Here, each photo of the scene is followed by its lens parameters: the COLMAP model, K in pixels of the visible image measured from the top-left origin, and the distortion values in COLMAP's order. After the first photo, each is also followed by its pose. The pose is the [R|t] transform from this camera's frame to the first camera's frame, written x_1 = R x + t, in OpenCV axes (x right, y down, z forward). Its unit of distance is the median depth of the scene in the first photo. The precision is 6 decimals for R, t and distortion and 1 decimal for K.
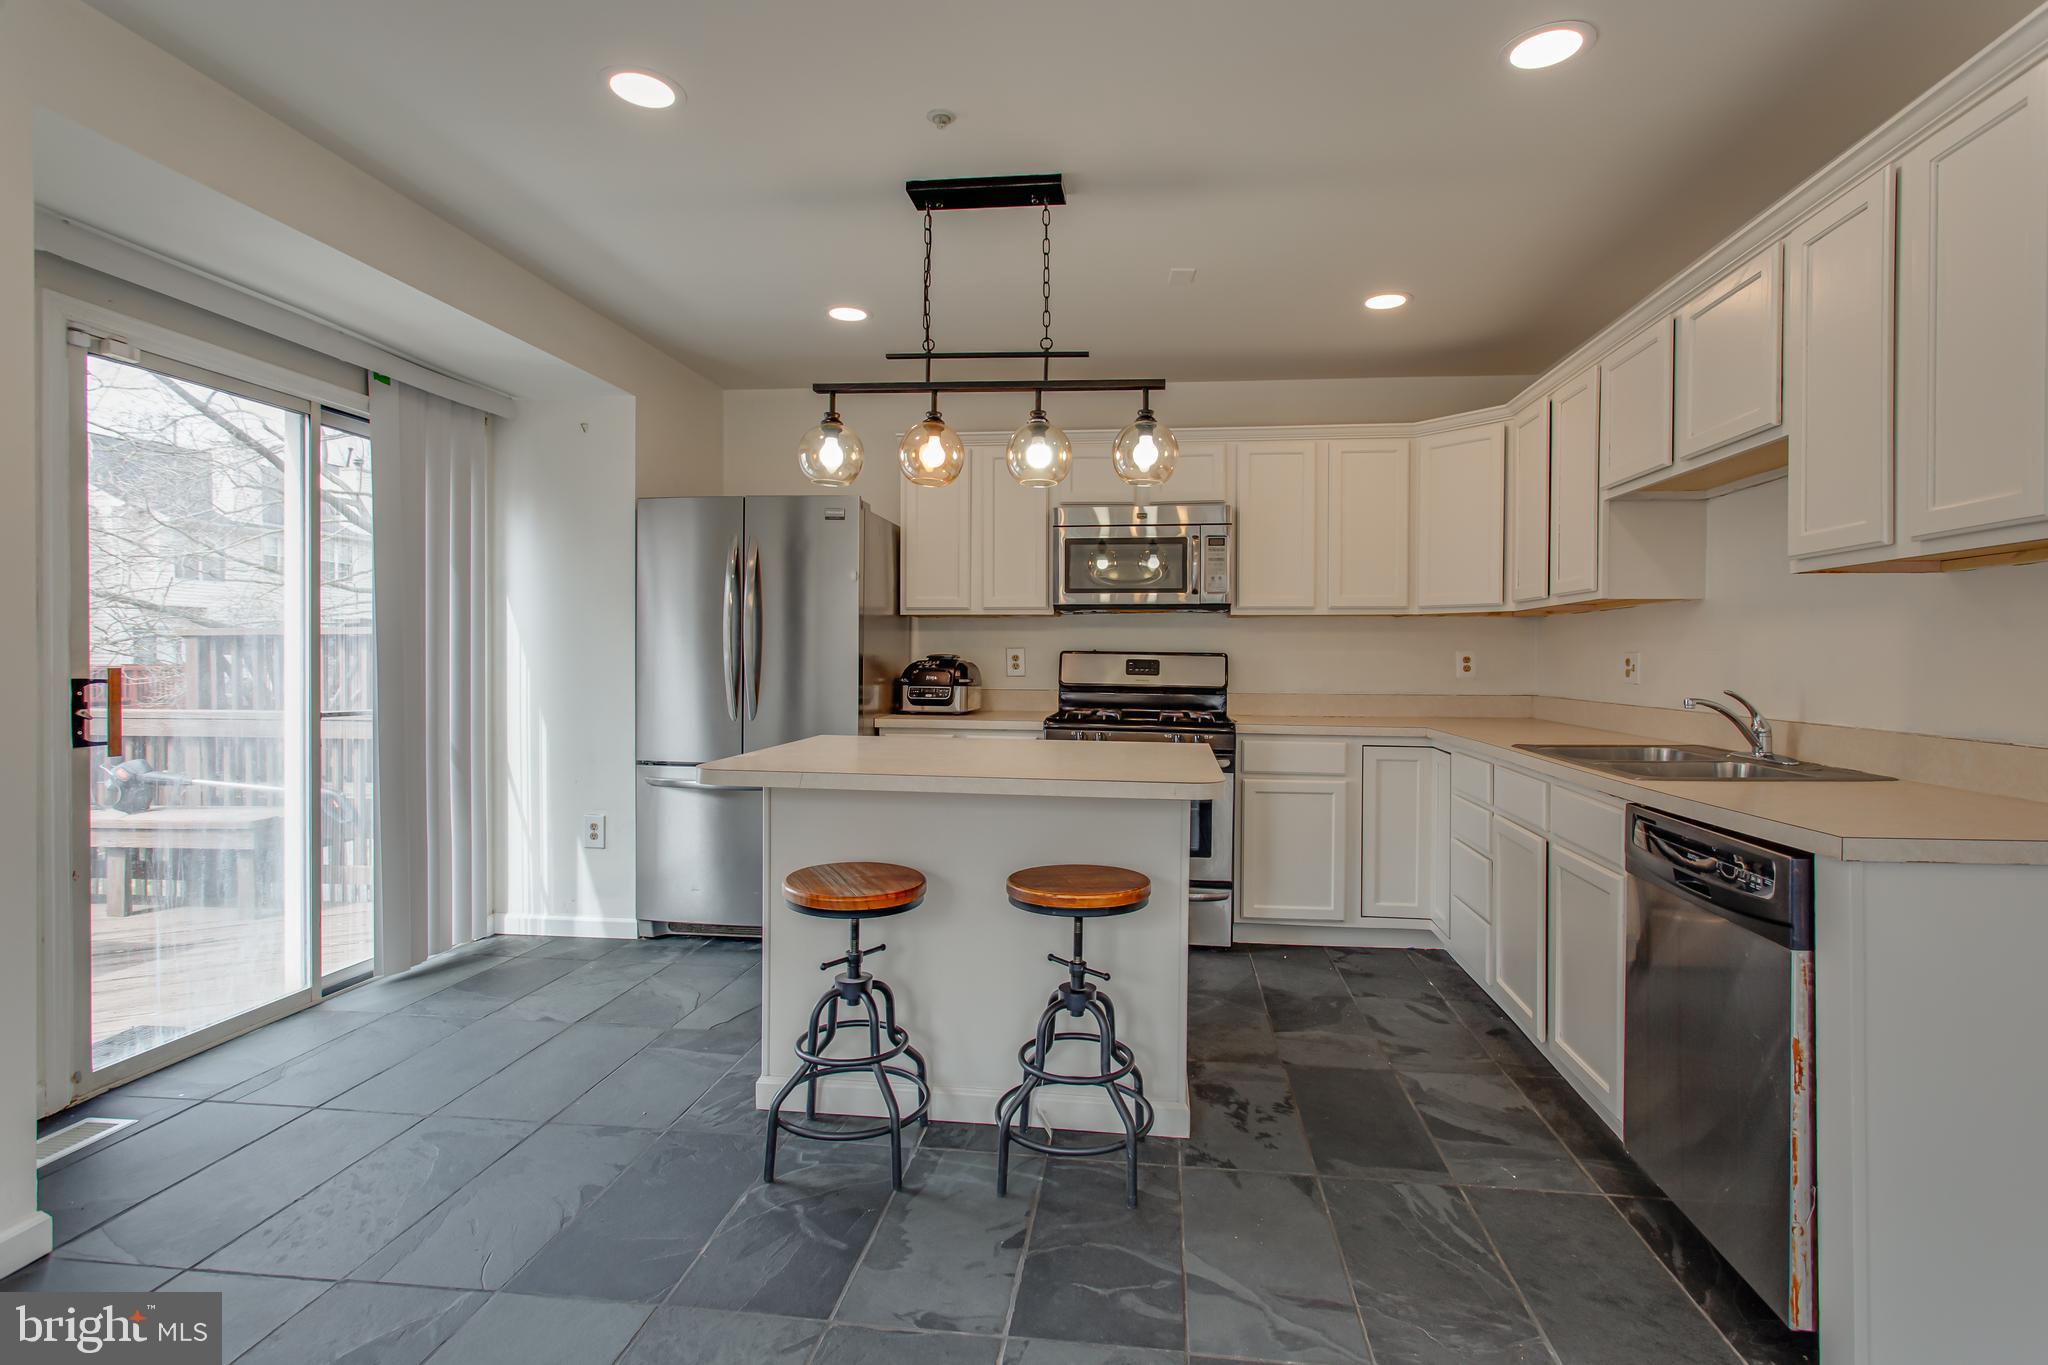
lens RADIAL K [[981.2, 0, 1049.7], [0, 981.2, 669.9], [0, 0, 1]] dist [0.002427, 0.000993]
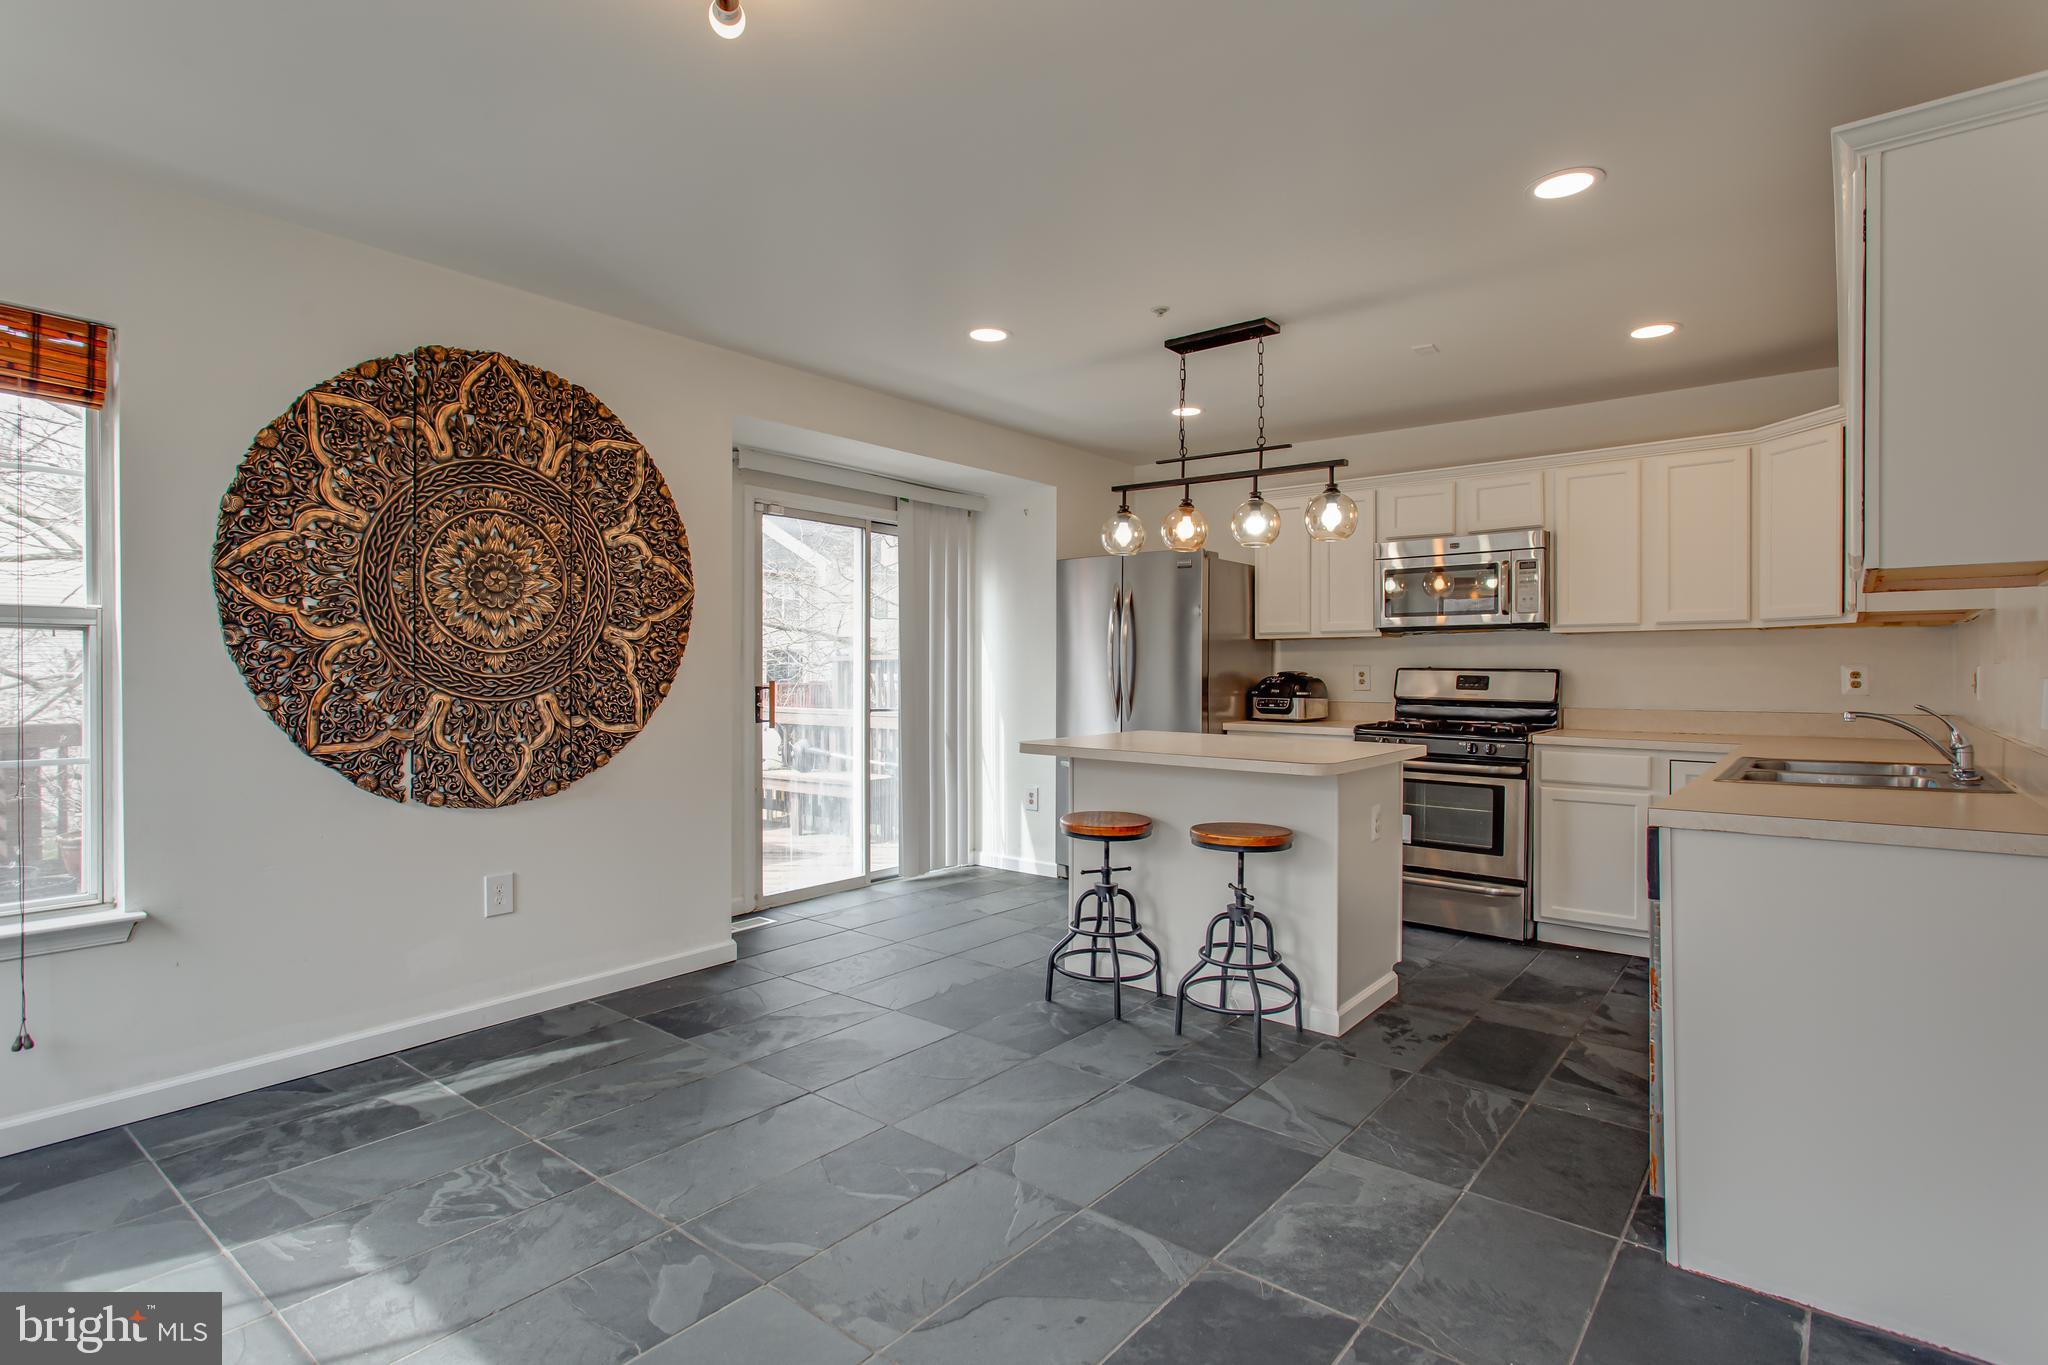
lens RADIAL K [[1005.6, 0, 1024.0], [0, 1005.6, 682.5], [0, 0, 1]] dist [-0.000782, 0.000265]
pose [[0.841464, 0.001861, -0.540309, 0.445881], [-0.004219, 0.999986, -0.003126, 0.004650], [0.540296, 0.004910, 0.841461, -0.319706]]
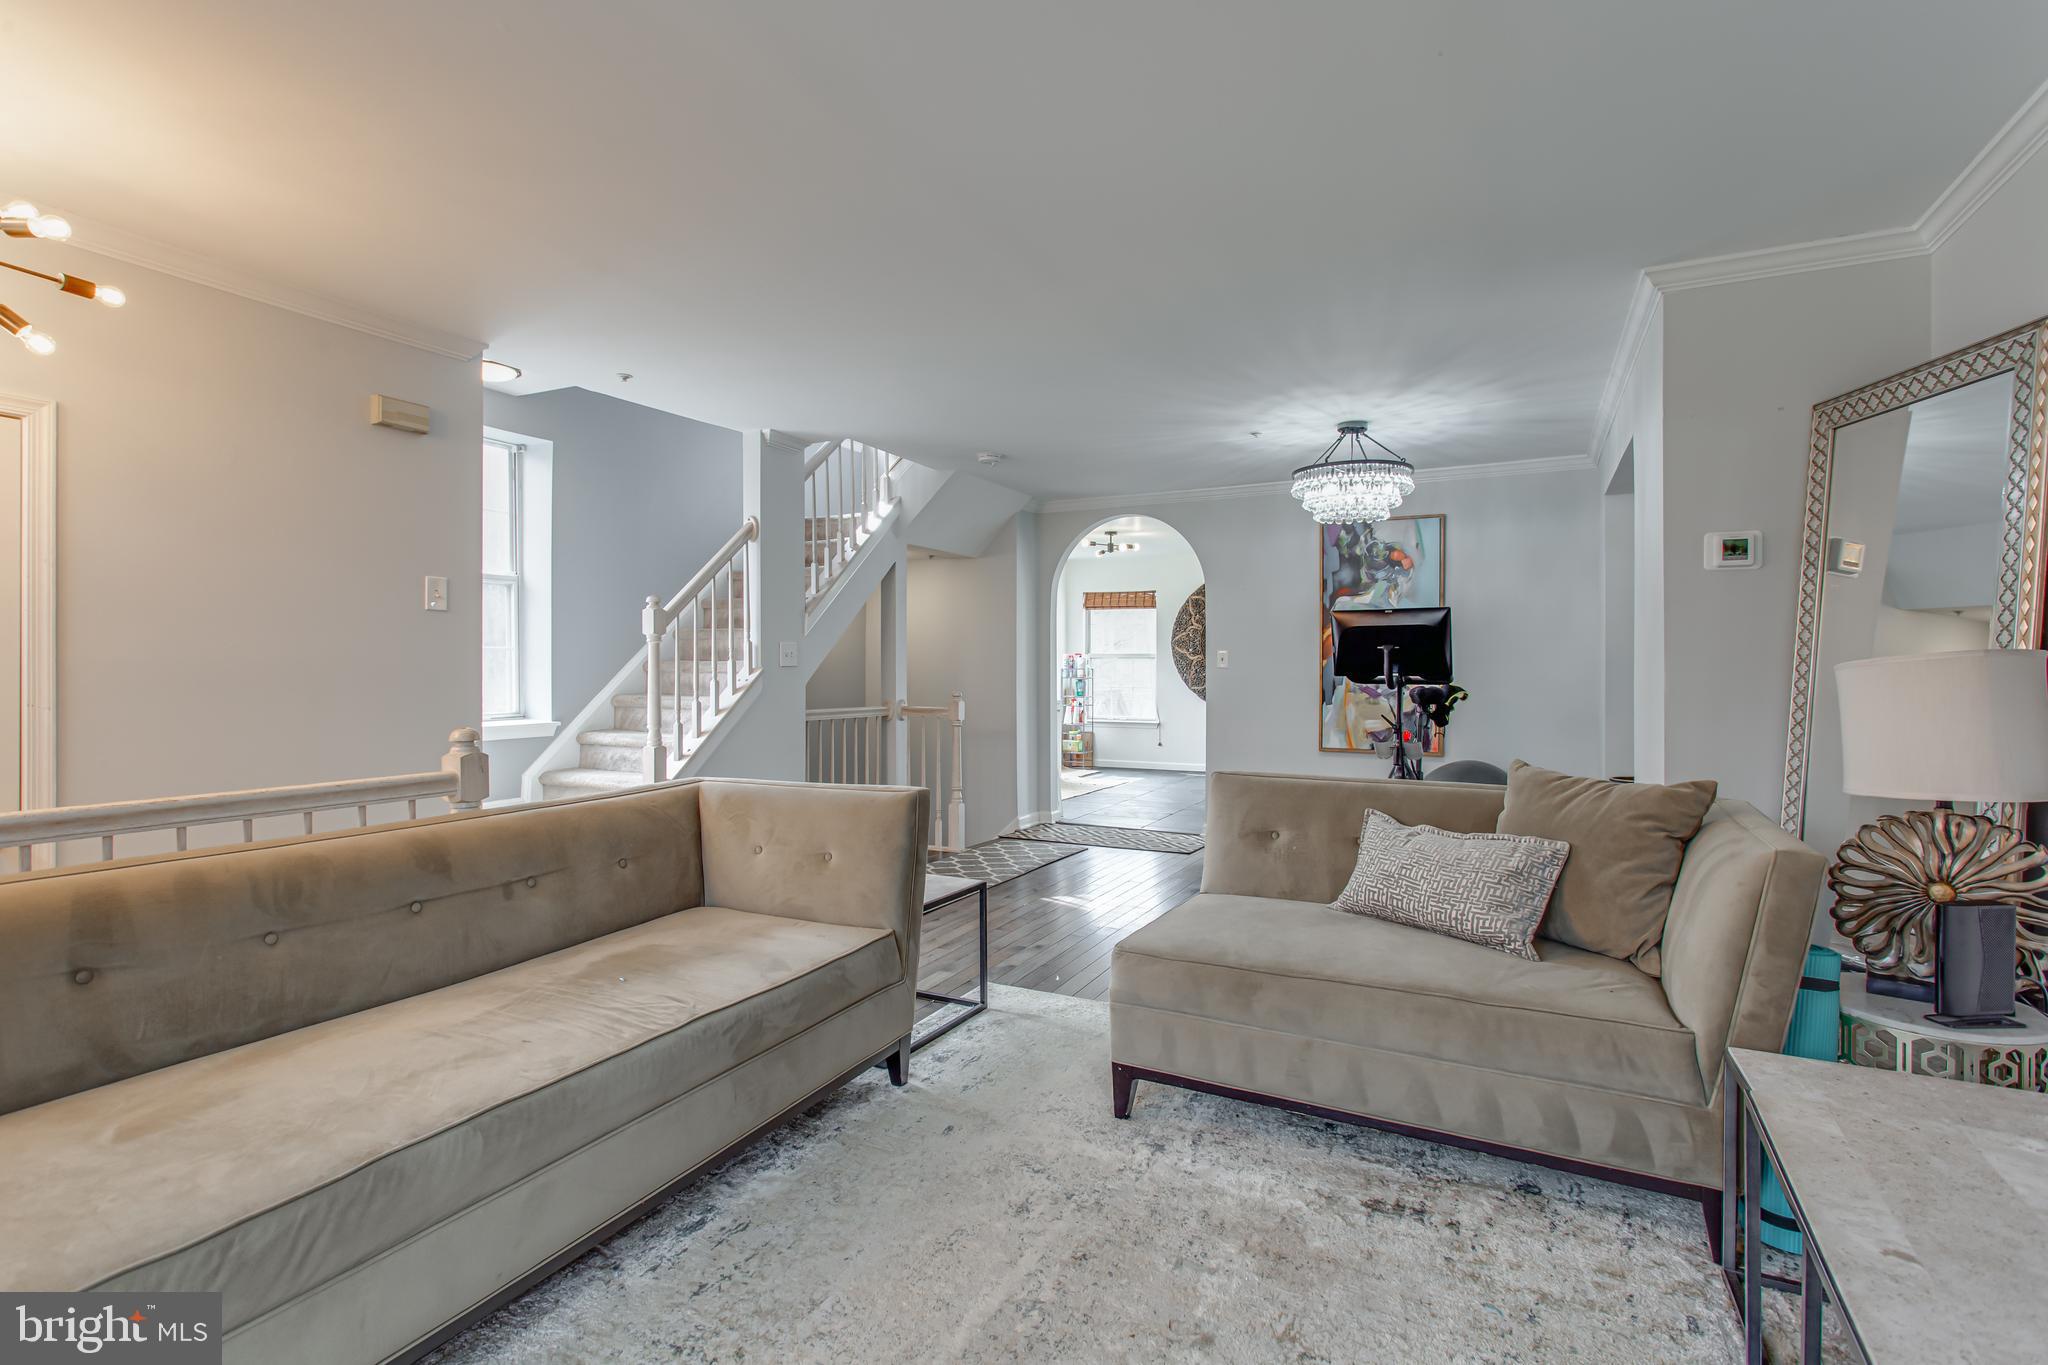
lens RADIAL K [[981.2, 0, 1049.7], [0, 981.2, 669.9], [0, 0, 1]] dist [0.002427, 0.000993]
pose [[-0.334043, -0.003165, -0.942552, 3.223665], [-0.014287, 0.999896, 0.001705, 0.001402], [0.942450, 0.014036, -0.334054, 0.963425]]
